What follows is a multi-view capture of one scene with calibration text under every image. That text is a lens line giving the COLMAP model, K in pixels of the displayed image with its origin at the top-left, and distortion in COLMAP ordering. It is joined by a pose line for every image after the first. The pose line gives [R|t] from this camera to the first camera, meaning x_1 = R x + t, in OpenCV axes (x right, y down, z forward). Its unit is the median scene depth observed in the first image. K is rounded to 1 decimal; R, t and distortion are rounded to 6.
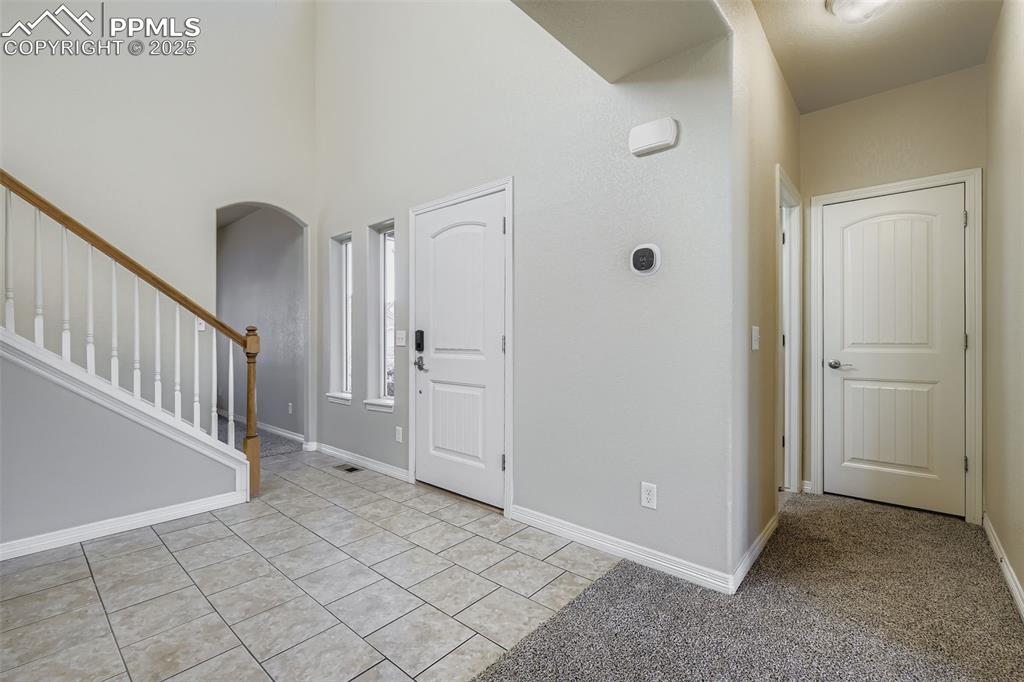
lens RADIAL K [[455.9, 0, 513.9], [0, 455.9, 338.9], [0, 0, 1]] dist [-0.005450, -0.000319]
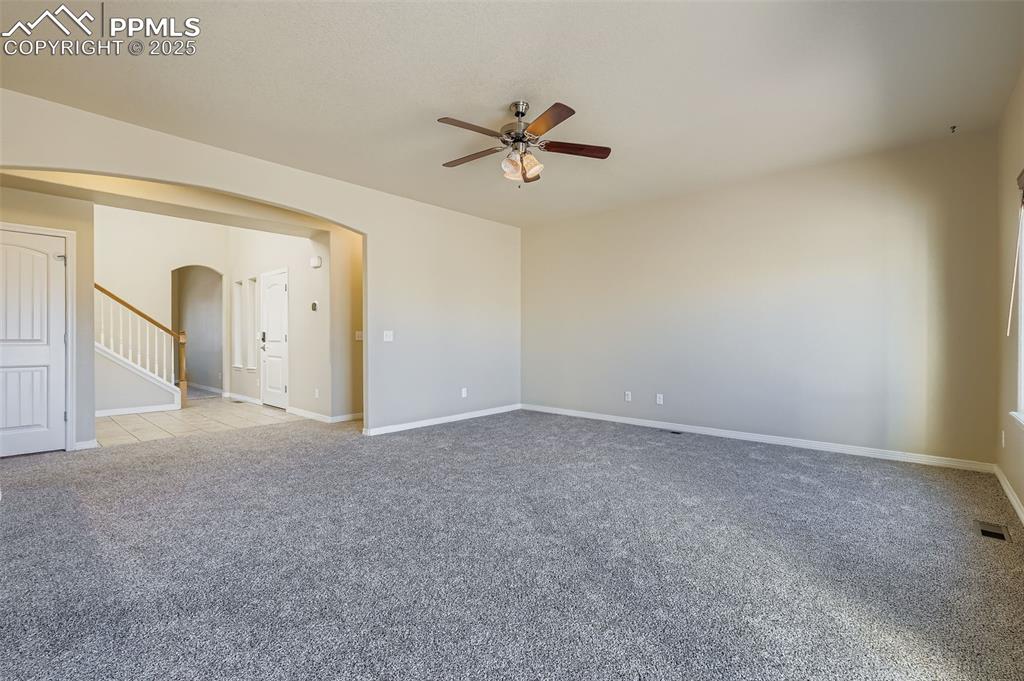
lens RADIAL K [[455.9, 0, 511.6], [0, 455.9, 339.1], [0, 0, 1]] dist [-0.005450, -0.000319]
pose [[0.999992, 0.001356, -0.003854, 0.962984], [-0.001345, 0.999995, 0.002836, 0.005698], [0.003857, -0.002831, 0.999989, -1.120590]]
